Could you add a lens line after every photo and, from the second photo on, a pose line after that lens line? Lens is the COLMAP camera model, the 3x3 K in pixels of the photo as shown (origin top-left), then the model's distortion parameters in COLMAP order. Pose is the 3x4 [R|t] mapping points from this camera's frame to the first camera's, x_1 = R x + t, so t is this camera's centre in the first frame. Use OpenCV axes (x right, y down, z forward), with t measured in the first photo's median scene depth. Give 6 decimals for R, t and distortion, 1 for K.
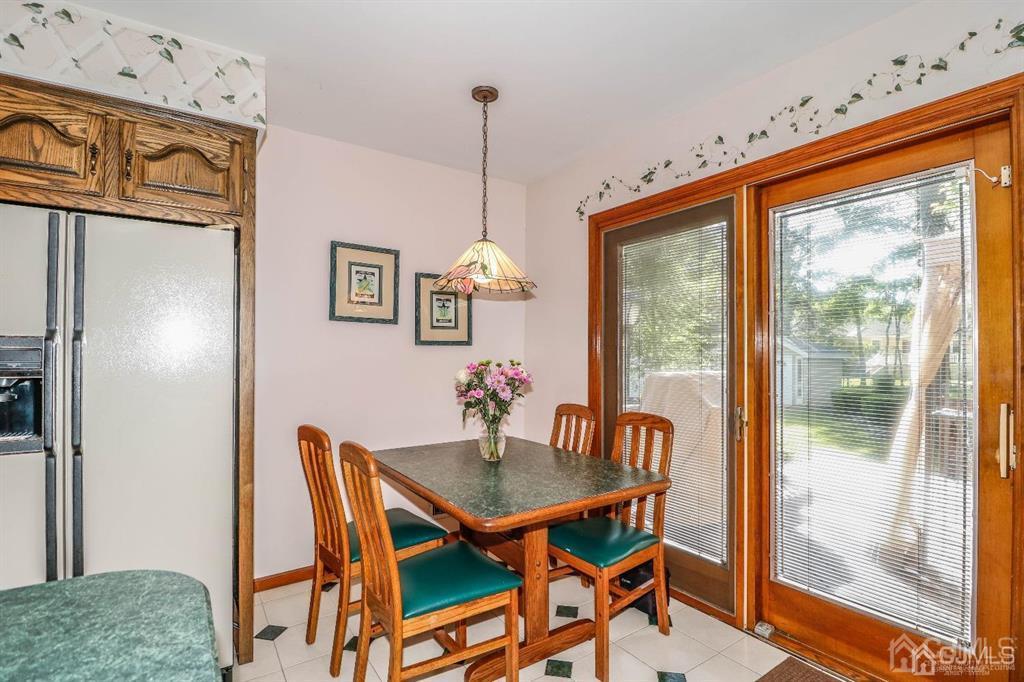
lens RADIAL K [[486.3, 0, 490.8], [0, 486.3, 351.4], [0, 0, 1]] dist [-0.017766, -0.004838]
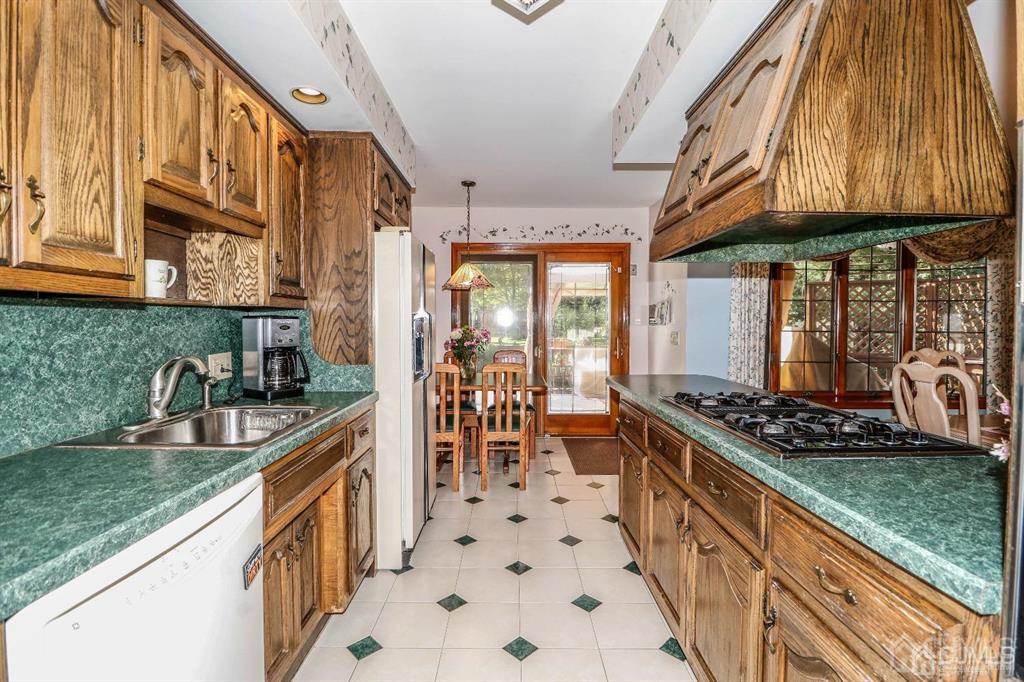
lens RADIAL K [[486.3, 0, 520.4], [0, 486.3, 333.6], [0, 0, 1]] dist [-0.017766, -0.004838]
pose [[0.531974, -0.023574, 0.846432, -1.457561], [-0.001453, 0.999586, 0.028752, -0.006399], [-0.846759, -0.016525, 0.531720, -0.174879]]
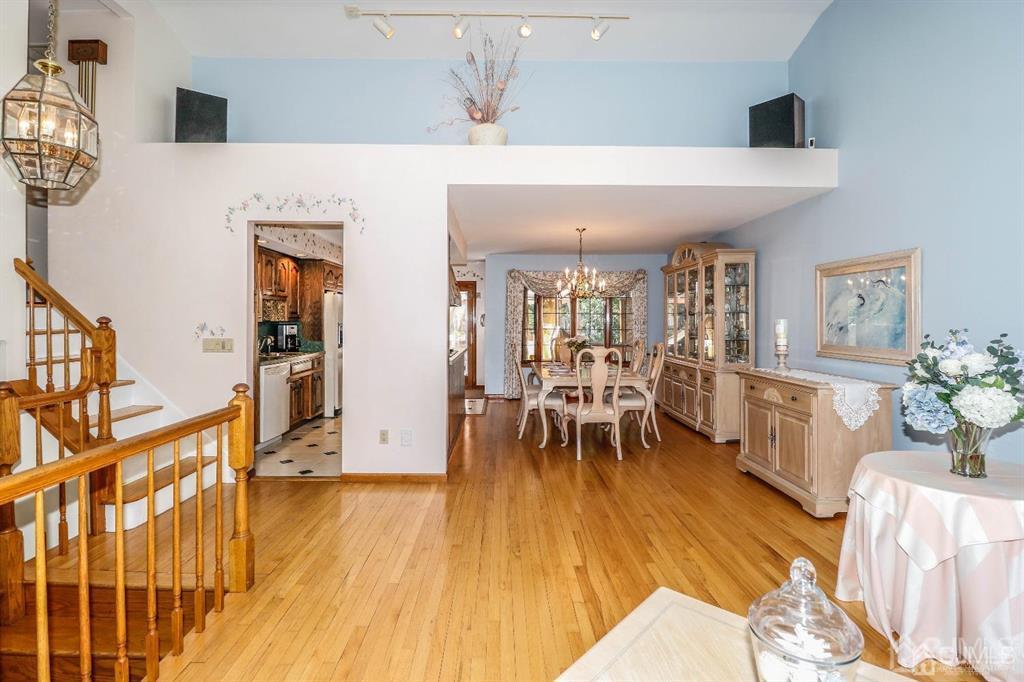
lens RADIAL K [[486.3, 0, 511.3], [0, 486.3, 320.8], [0, 0, 1]] dist [-0.017766, -0.004838]
pose [[0.535437, -0.004192, 0.844565, -2.574462], [-0.000648, 0.999985, 0.005375, -0.047319], [-0.844575, -0.003425, 0.535427, -1.827855]]
